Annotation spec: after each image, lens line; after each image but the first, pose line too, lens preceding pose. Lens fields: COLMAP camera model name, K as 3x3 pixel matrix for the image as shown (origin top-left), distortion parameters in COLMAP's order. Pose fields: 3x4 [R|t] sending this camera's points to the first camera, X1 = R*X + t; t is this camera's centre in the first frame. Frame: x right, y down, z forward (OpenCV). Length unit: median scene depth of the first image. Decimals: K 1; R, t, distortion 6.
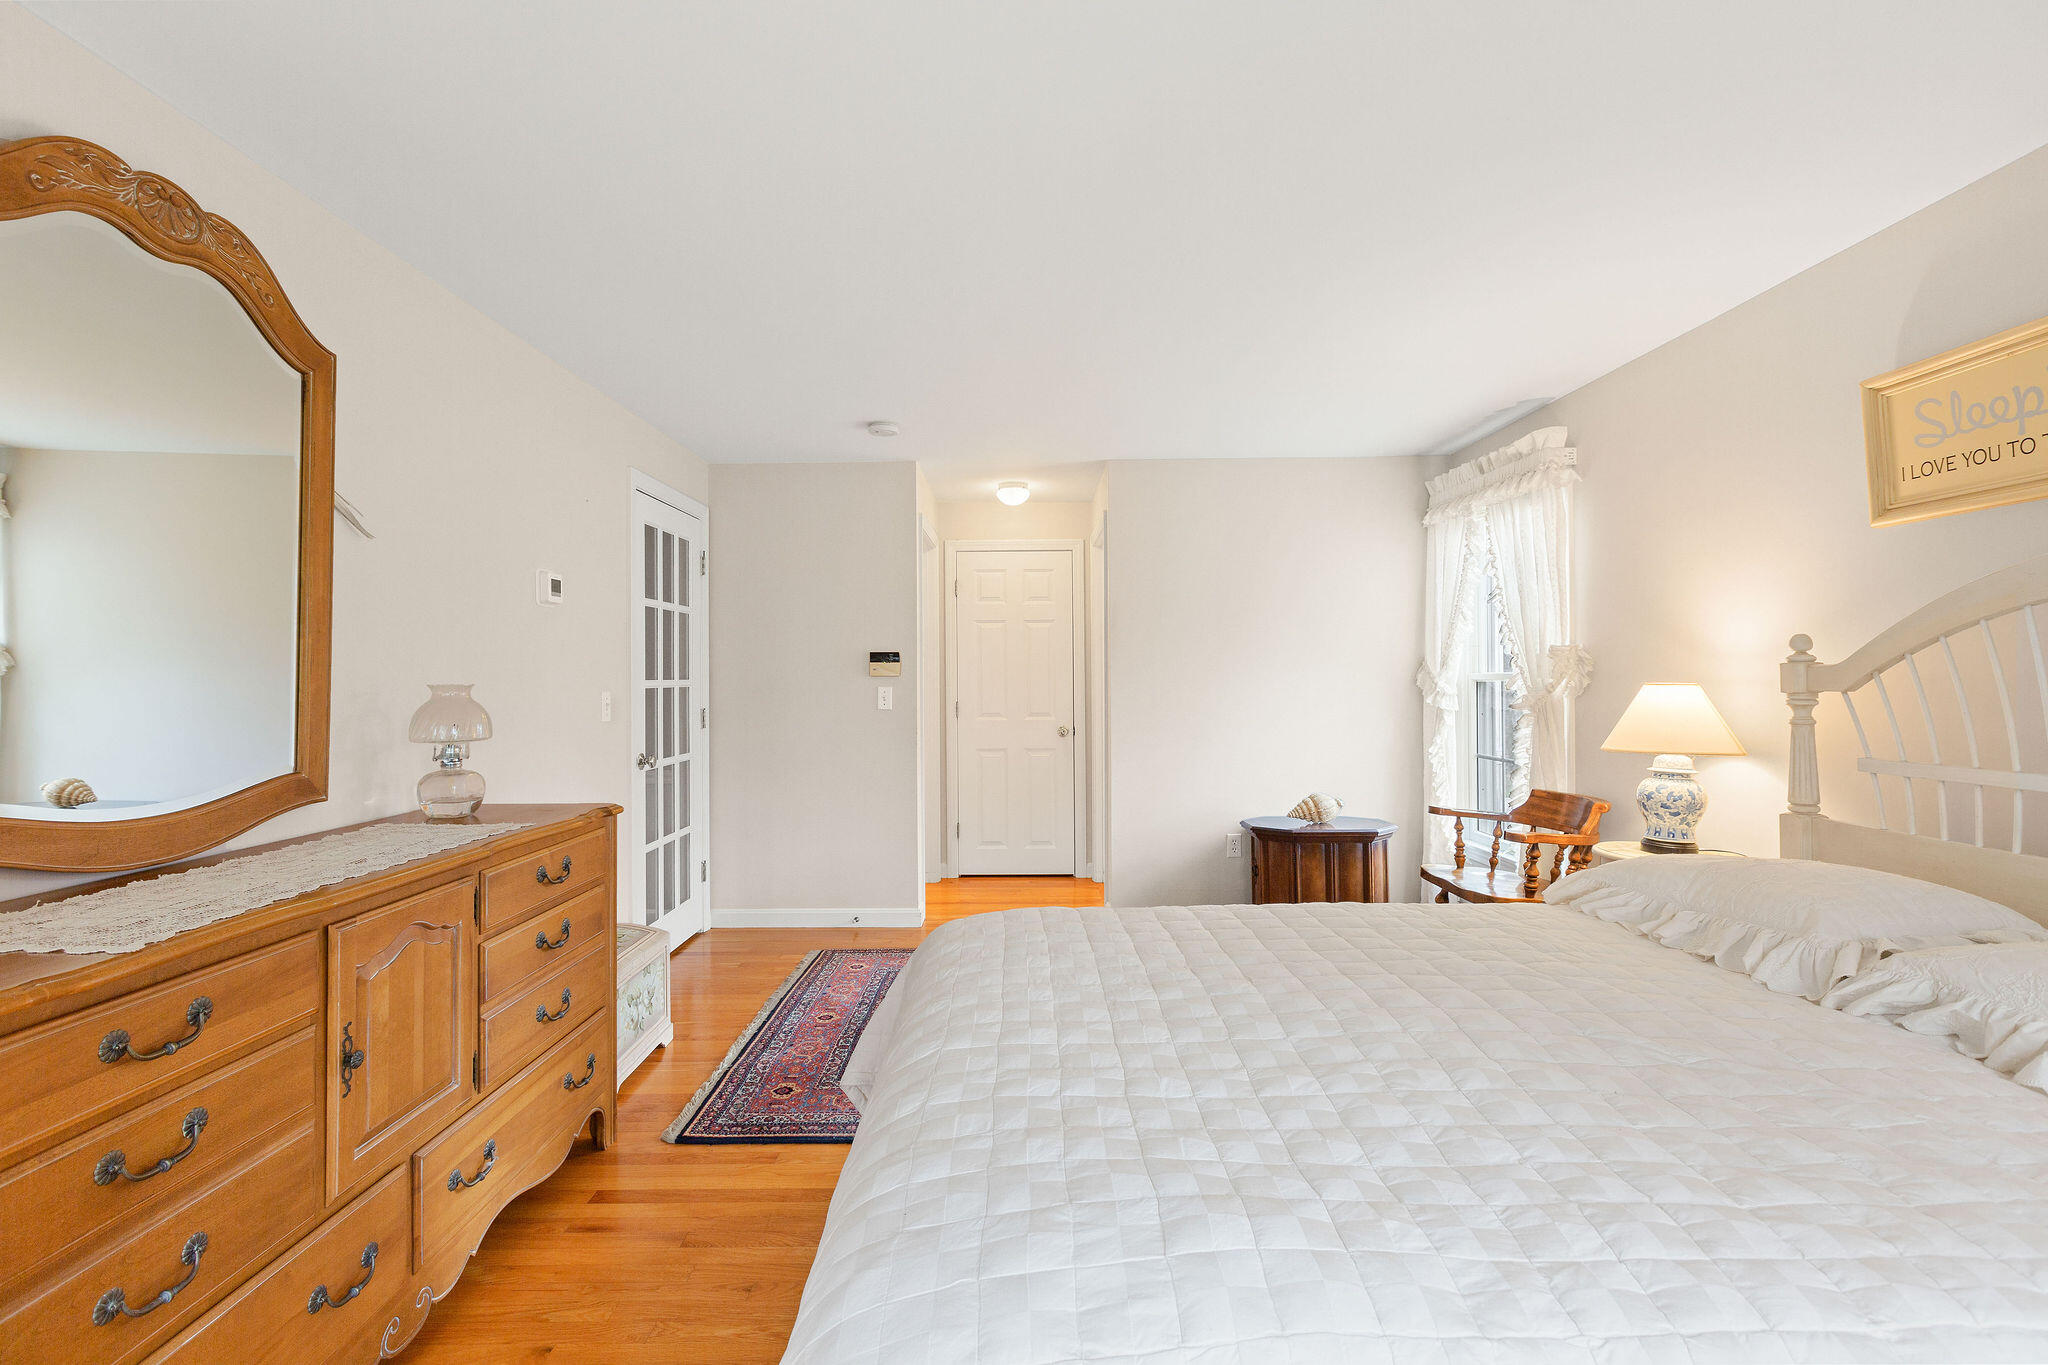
lens RADIAL K [[929.2, 0, 1024.0], [0, 929.2, 682.5], [0, 0, 1]] dist [0.000557, 0.000005]
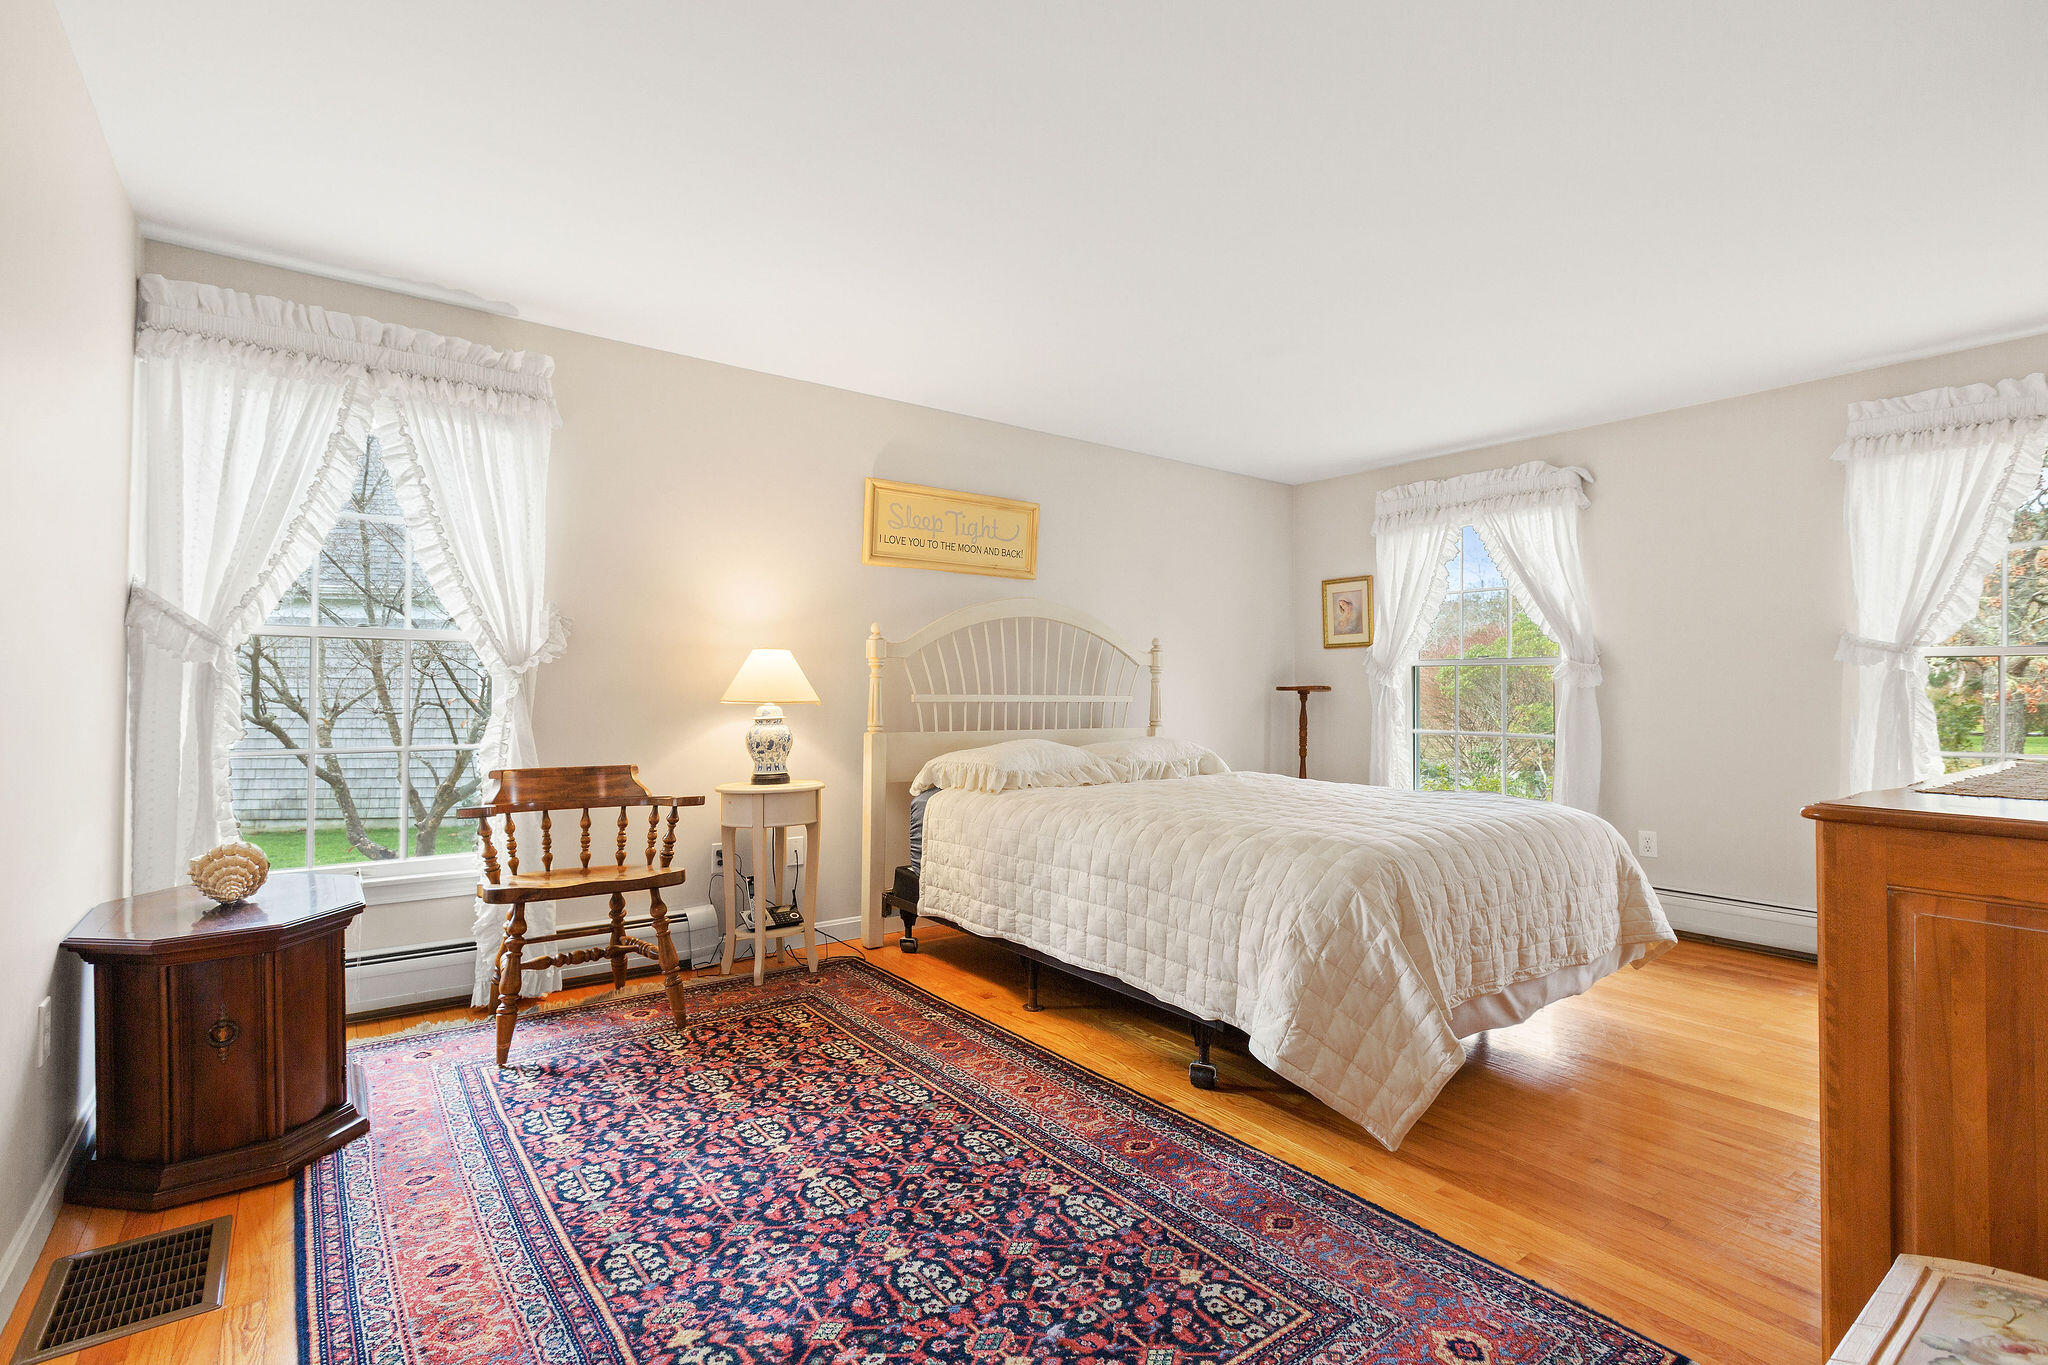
lens RADIAL K [[929.2, 0, 1024.0], [0, 929.2, 682.5], [0, 0, 1]] dist [0.000557, 0.000005]
pose [[-0.617876, 0.009526, 0.786218, -0.642641], [0.006566, 0.999954, -0.006955, 0.071174], [-0.786248, 0.000865, -0.617910, 1.870478]]
